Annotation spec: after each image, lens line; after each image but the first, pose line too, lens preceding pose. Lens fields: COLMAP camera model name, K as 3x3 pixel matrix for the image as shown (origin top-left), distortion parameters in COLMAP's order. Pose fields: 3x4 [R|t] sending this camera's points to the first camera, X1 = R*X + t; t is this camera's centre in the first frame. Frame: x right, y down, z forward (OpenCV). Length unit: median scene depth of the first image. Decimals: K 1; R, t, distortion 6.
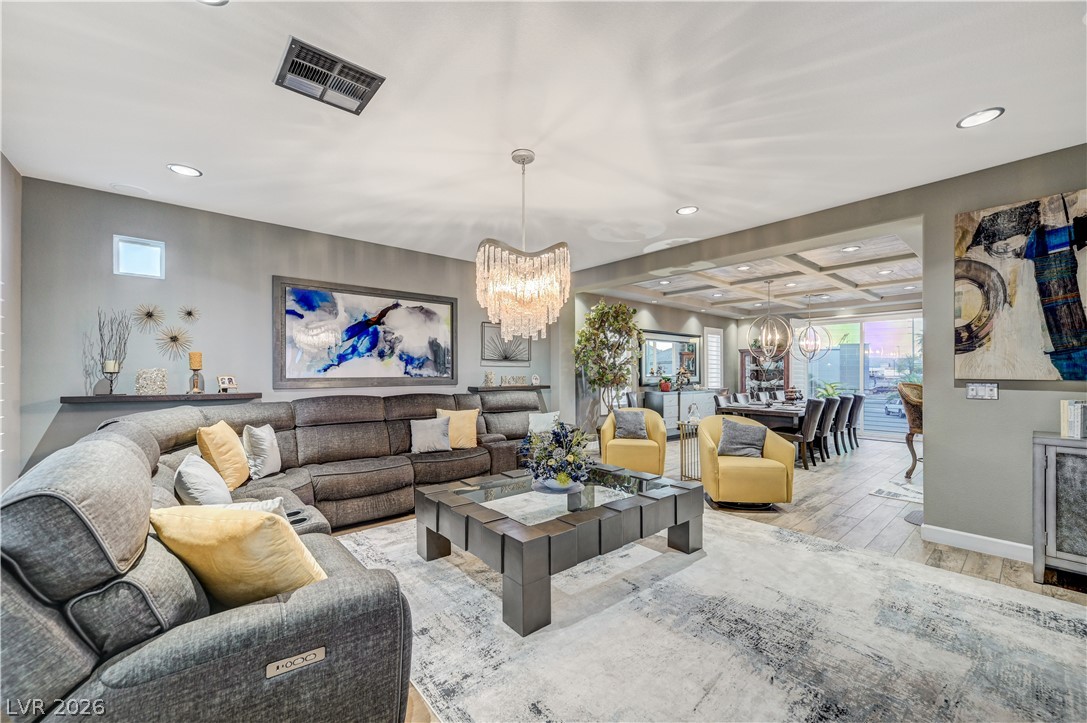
lens RADIAL K [[429.5, 0, 554.6], [0, 429.5, 365.9], [0, 0, 1]] dist [0.001827, 0.000002]
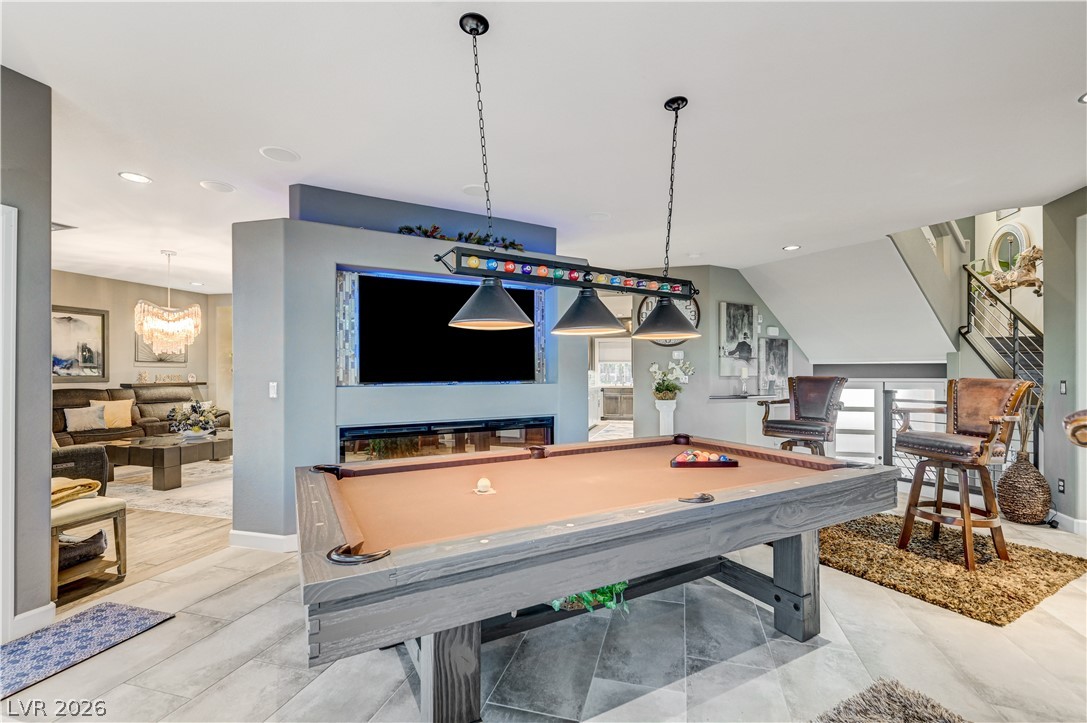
lens RADIAL K [[461.1, 0, 542.2], [0, 461.1, 371.5], [0, 0, 1]] dist [0.002862, -0.000402]
pose [[0.845151, 0.001345, 0.534525, 0.124229], [-0.009295, 0.999883, 0.012180, -0.014571], [-0.534446, -0.015262, 0.845065, -0.851873]]
